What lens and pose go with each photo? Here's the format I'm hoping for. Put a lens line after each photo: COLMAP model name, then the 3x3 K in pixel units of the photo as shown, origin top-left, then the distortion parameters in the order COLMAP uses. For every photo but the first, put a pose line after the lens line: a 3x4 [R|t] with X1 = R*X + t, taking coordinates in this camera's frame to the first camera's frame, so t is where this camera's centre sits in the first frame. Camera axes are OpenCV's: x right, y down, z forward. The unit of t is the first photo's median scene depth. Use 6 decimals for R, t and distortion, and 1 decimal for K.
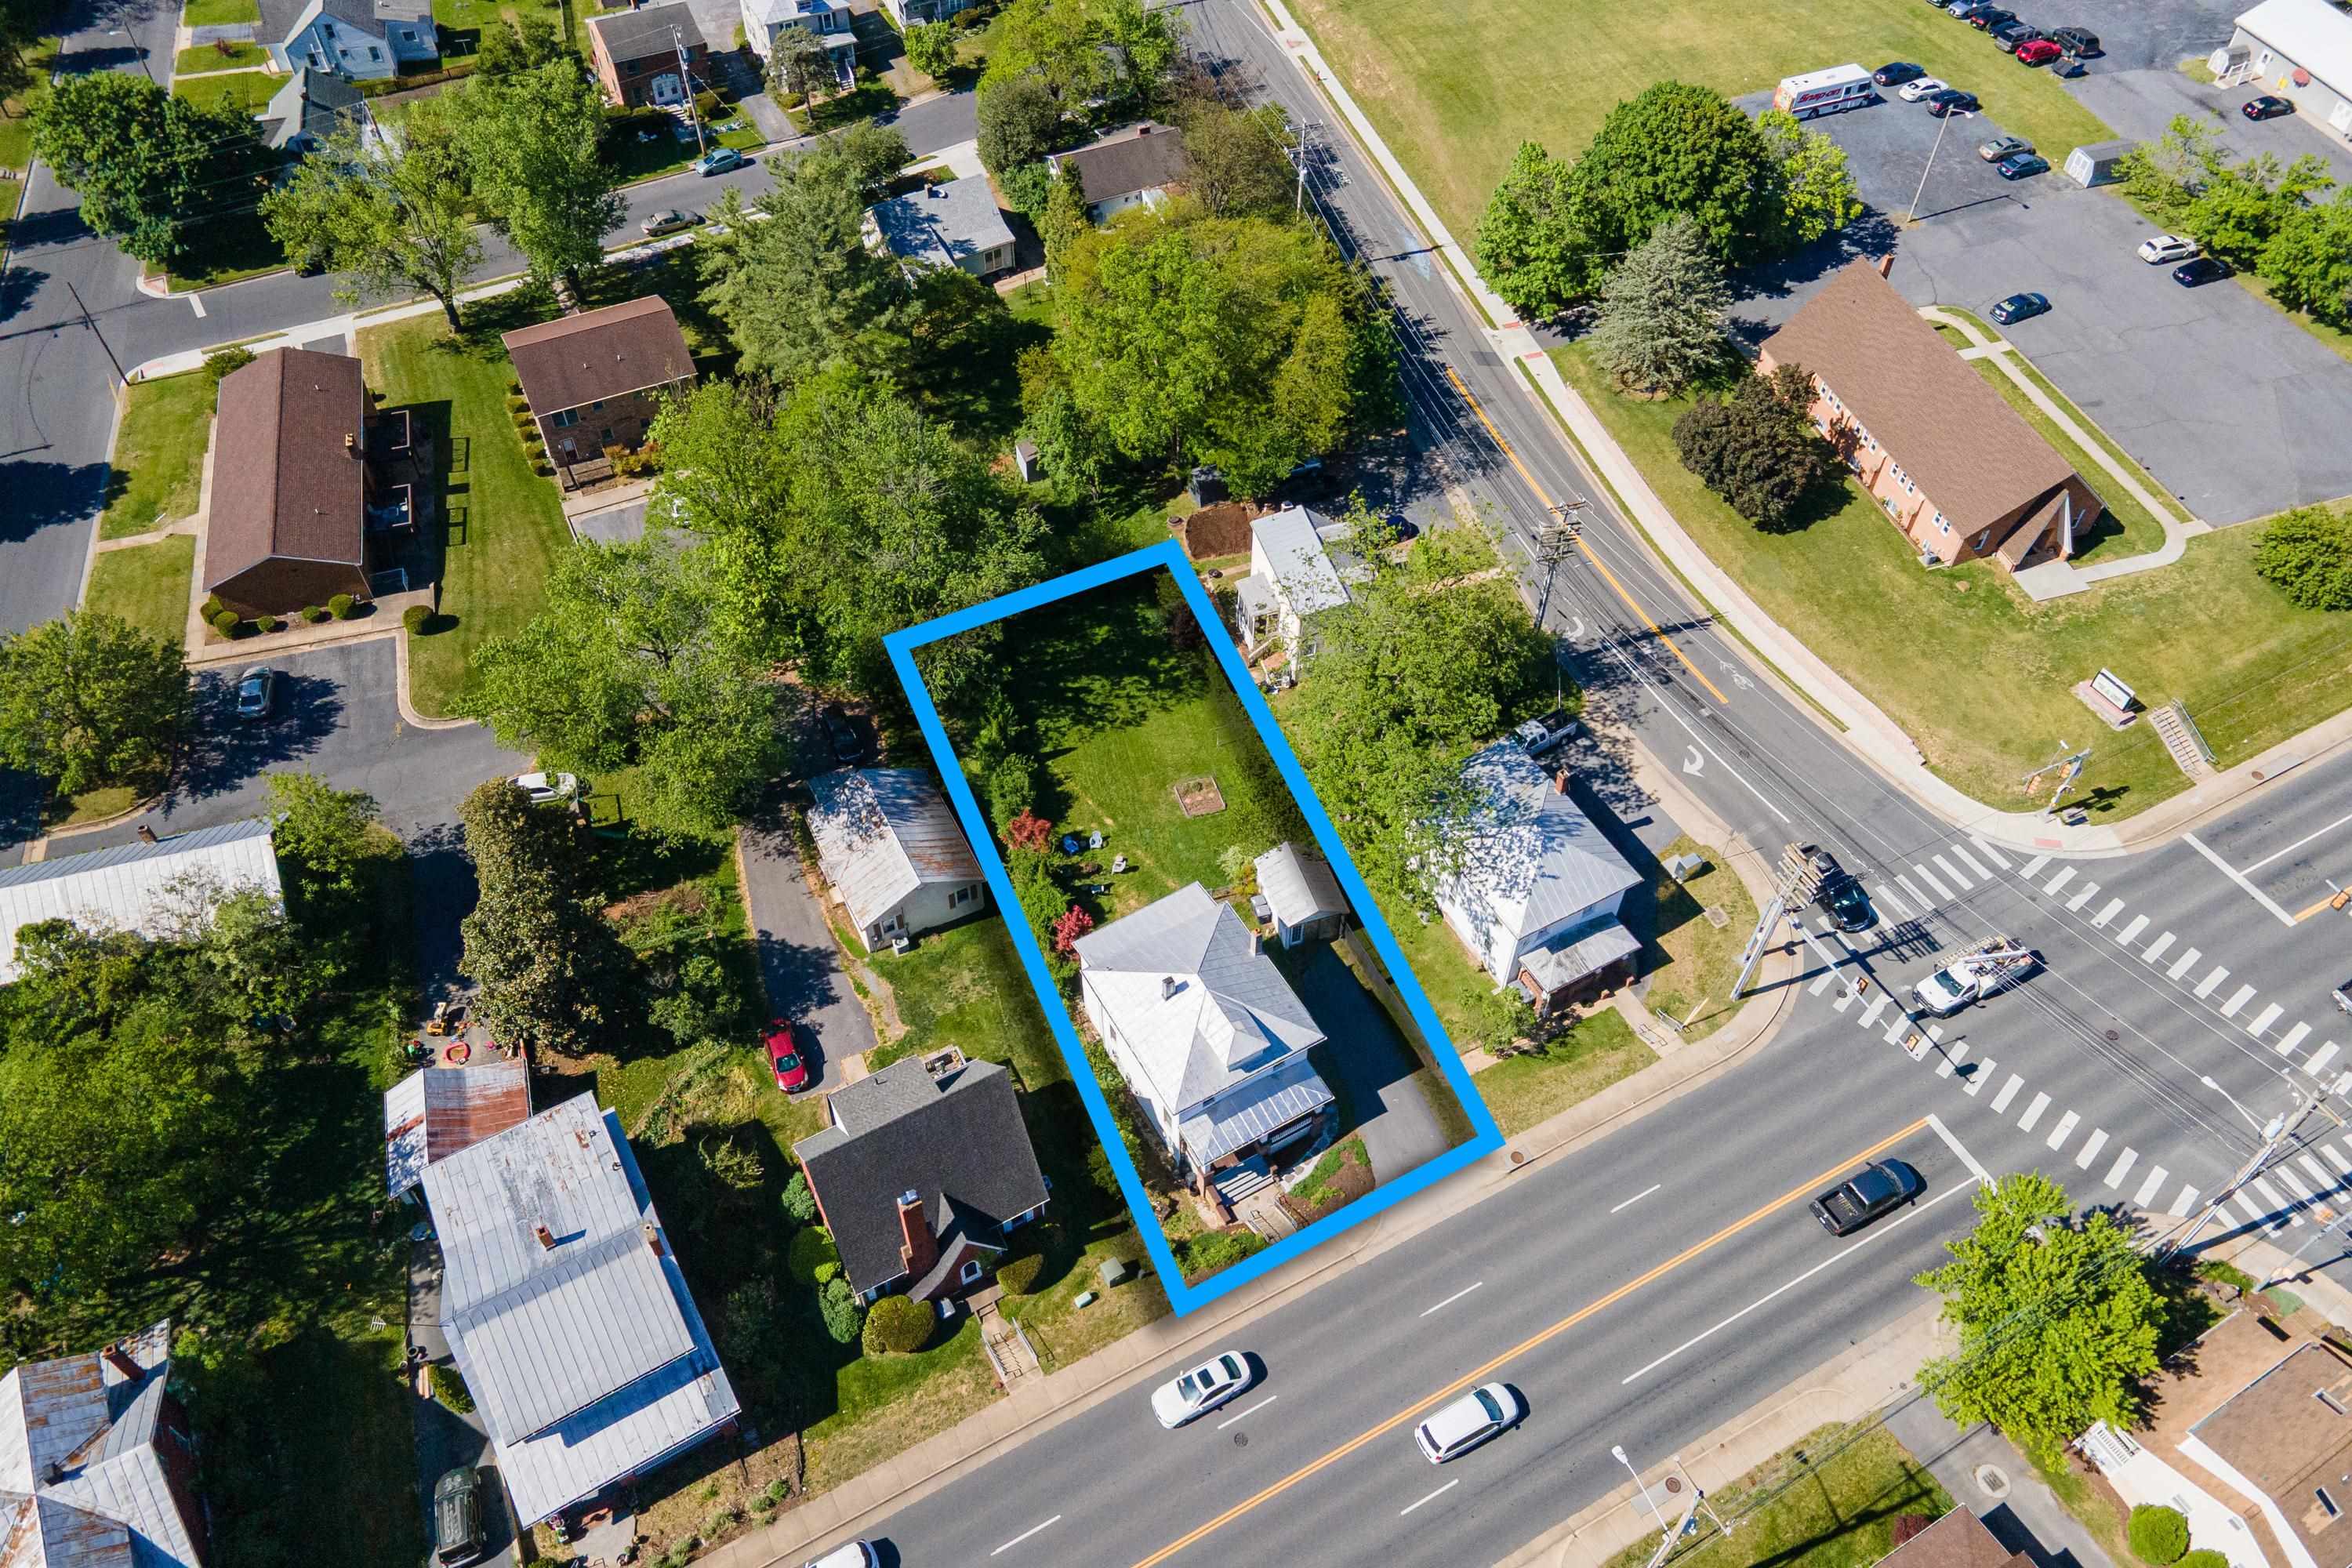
lens RADIAL K [[1743.7, 0, 1168.6], [0, 1743.7, 731.7], [0, 0, 1]] dist [0.042861, 0.009208]
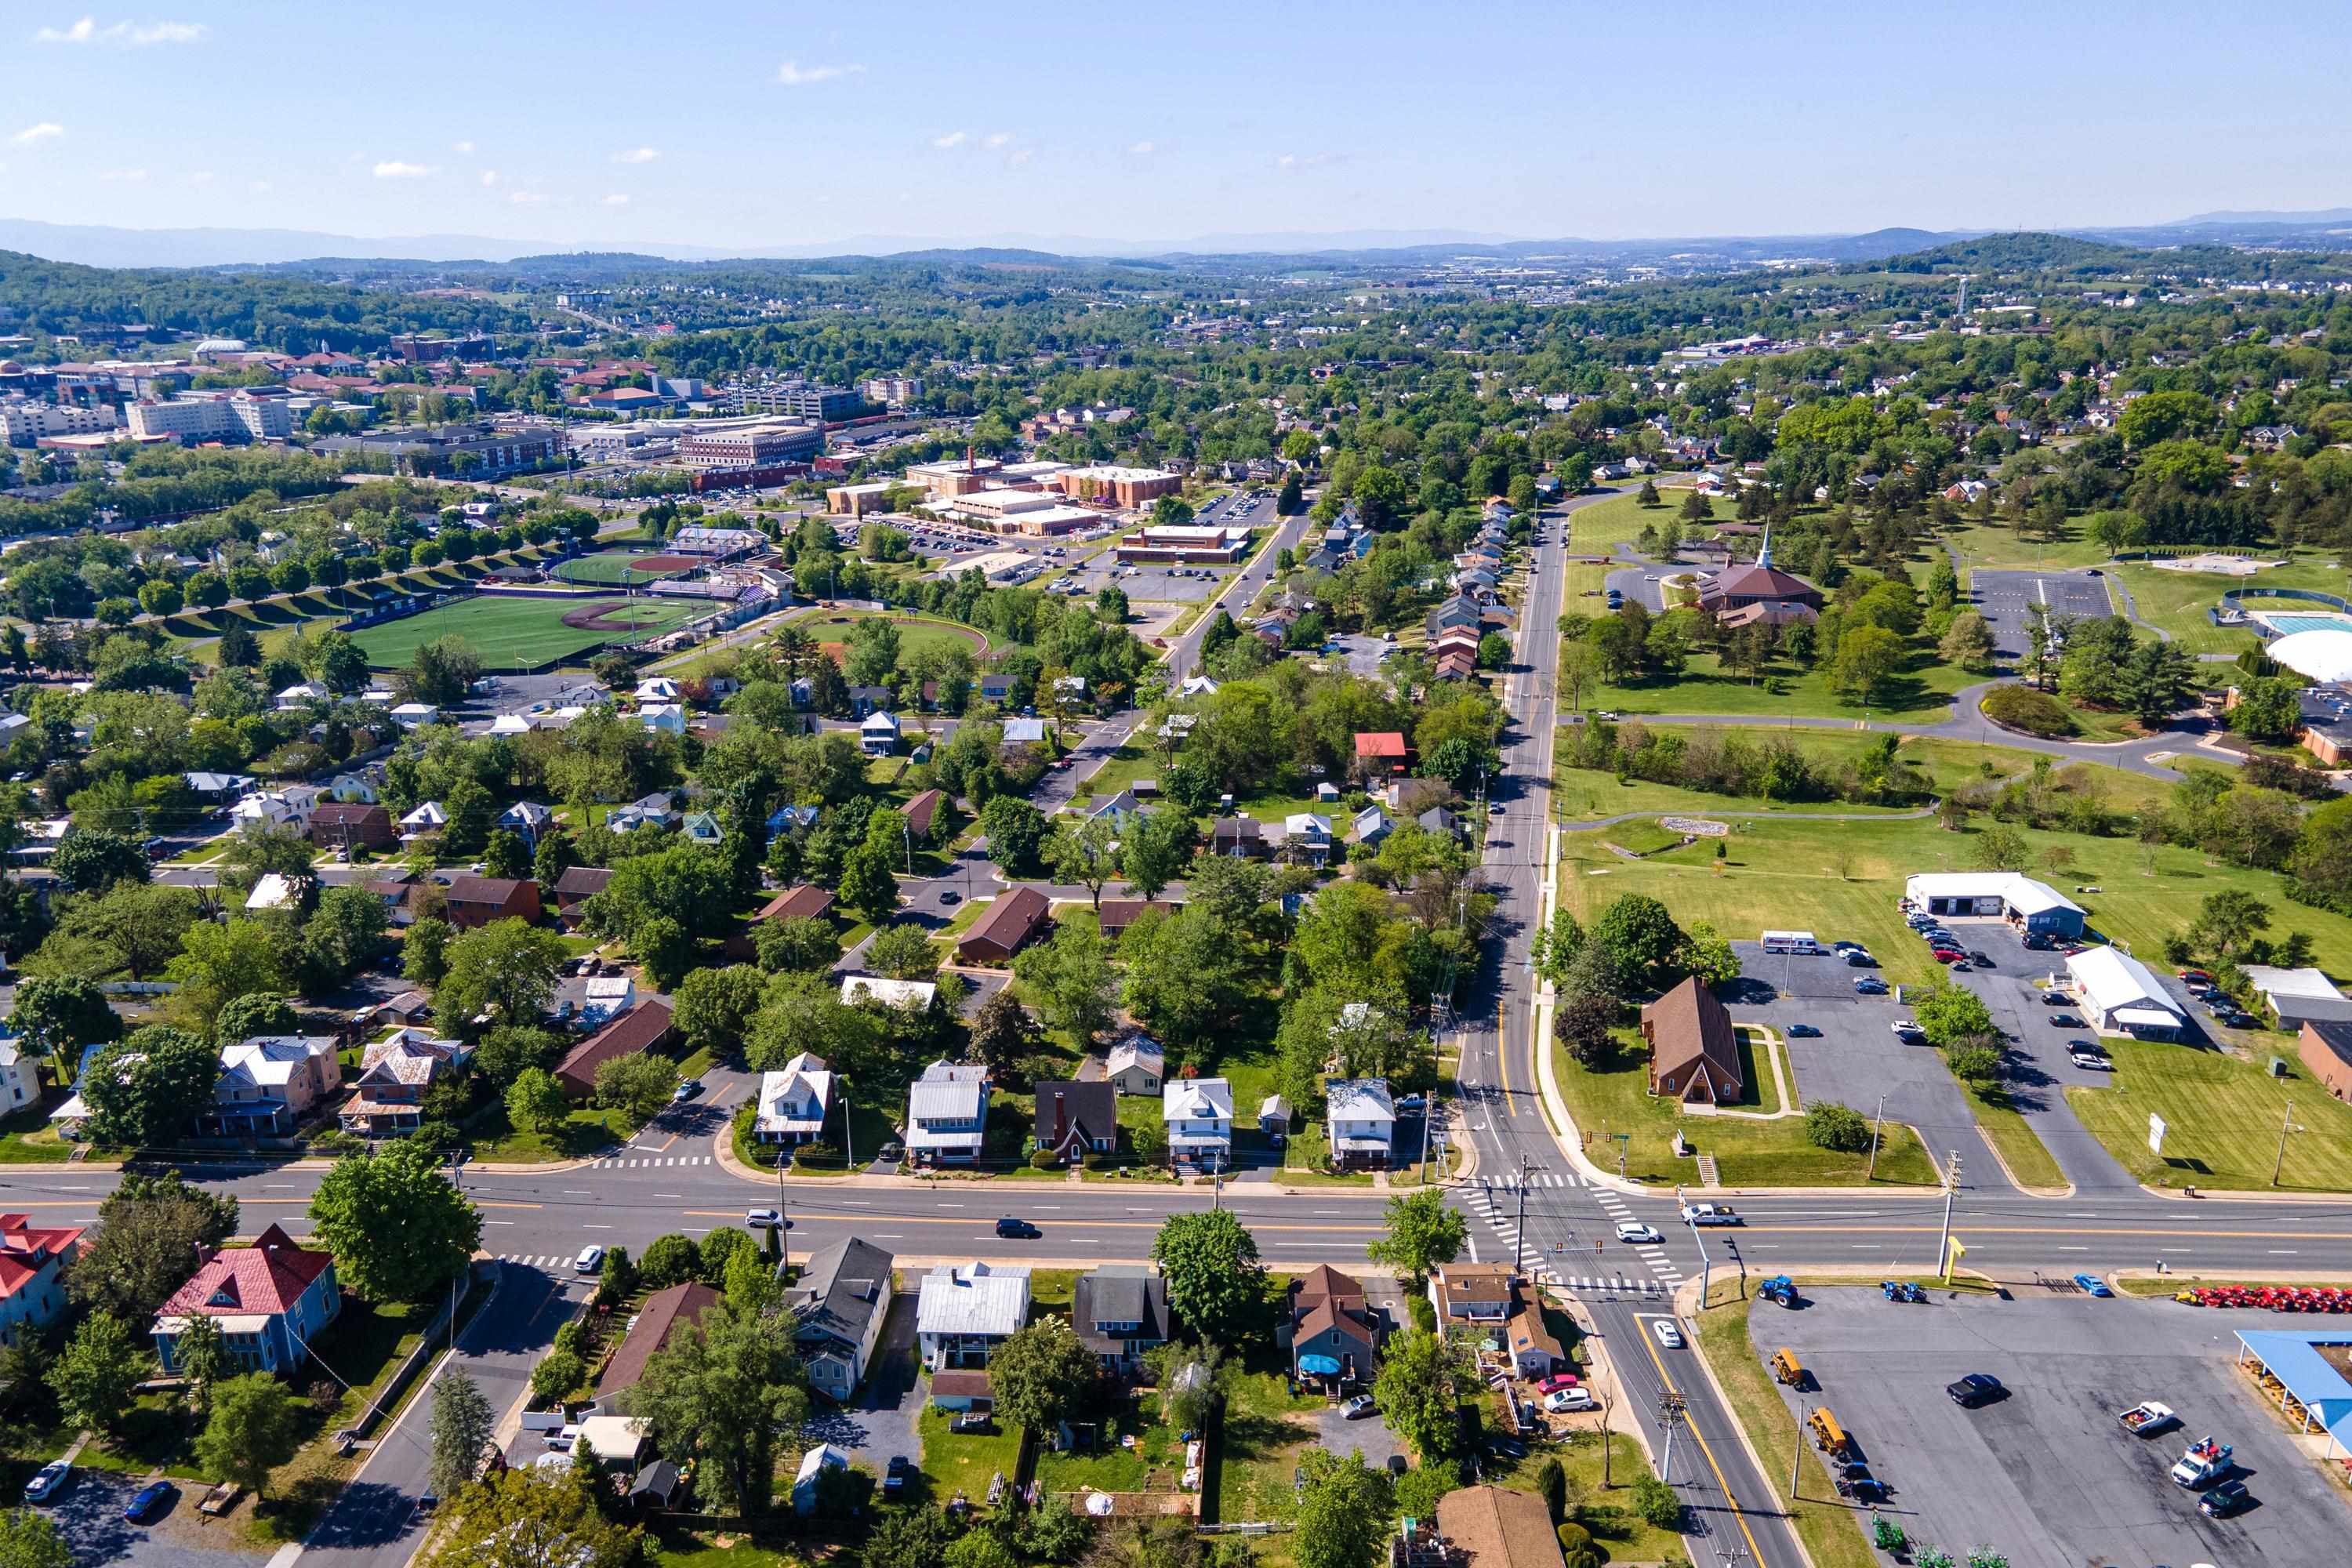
lens RADIAL K [[1725.3, 0, 1170.8], [0, 1725.3, 777.6], [0, 0, 1]] dist [0.034974, 0.025188]
pose [[0.869256, 0.131747, -0.476483, 0.957306], [-0.359883, 0.829450, -0.427198, 0.730647], [0.338937, 0.542822, 0.768418, -1.024502]]
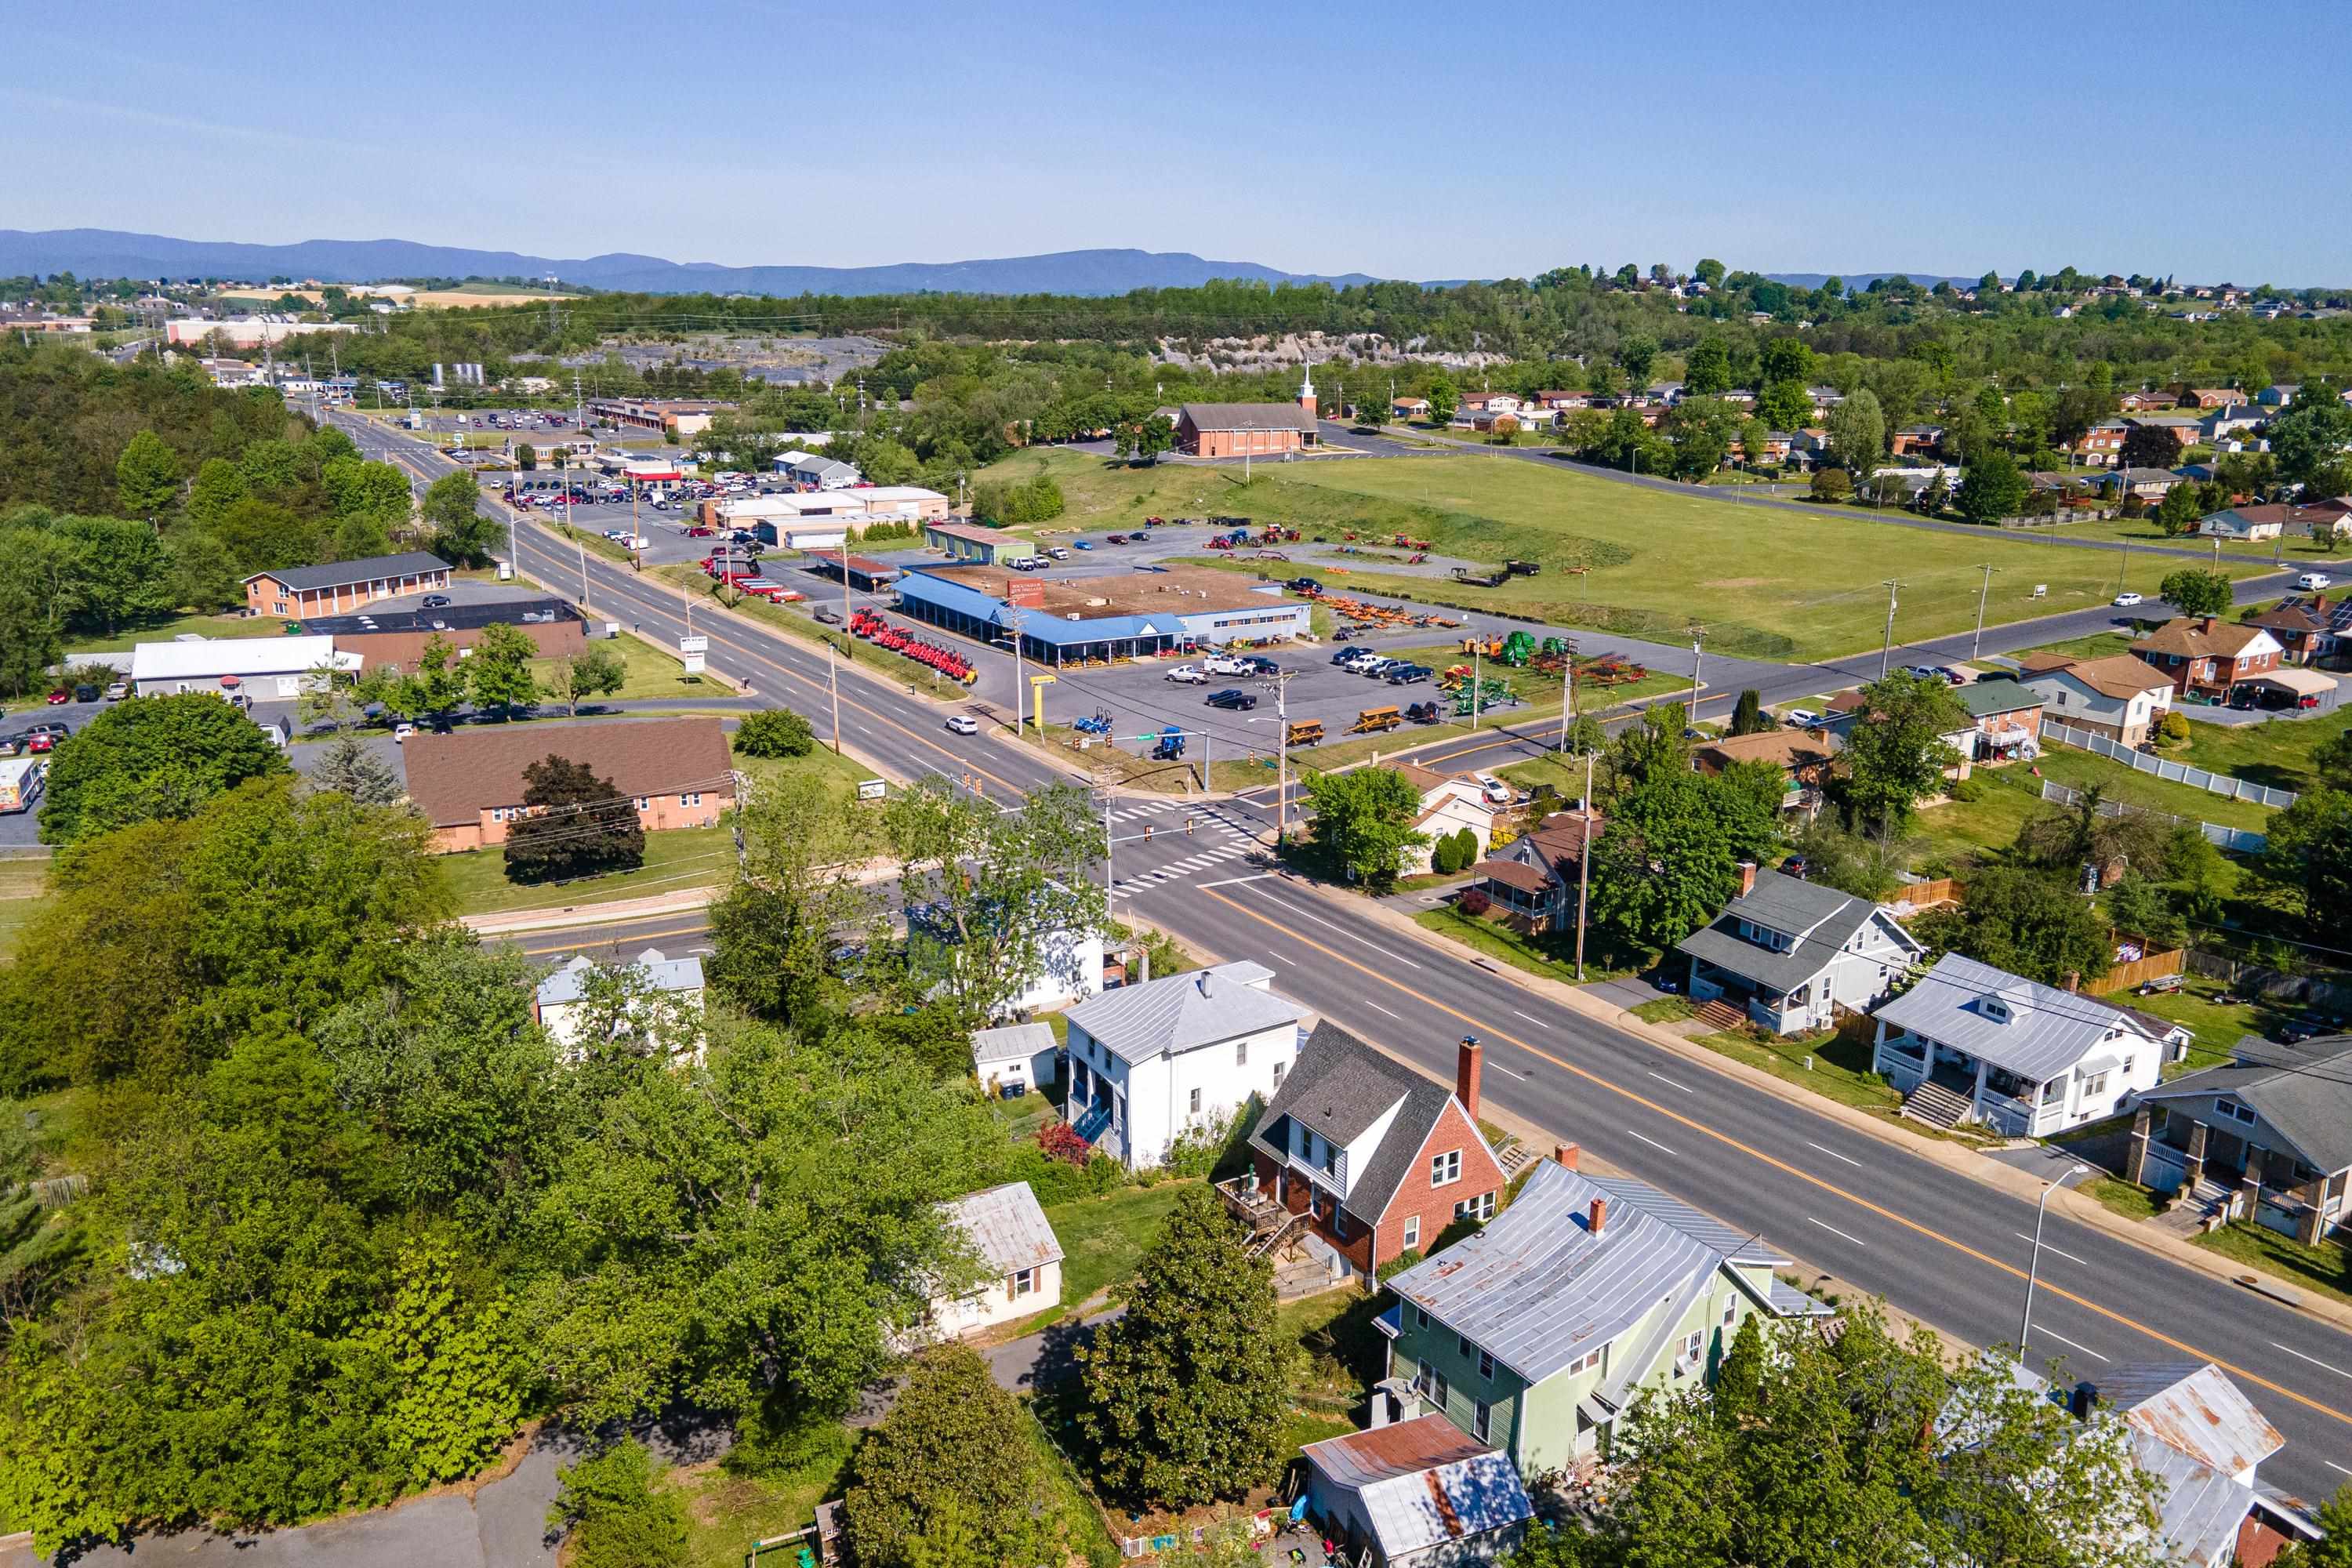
lens RADIAL K [[1725.3, 0, 1170.8], [0, 1725.3, 777.6], [0, 0, 1]] dist [0.034974, 0.025188]
pose [[-0.061985, -0.263199, 0.962748, -0.862544], [0.740243, 0.634900, 0.221230, -0.165425], [-0.669476, 0.726380, 0.155477, 0.629259]]
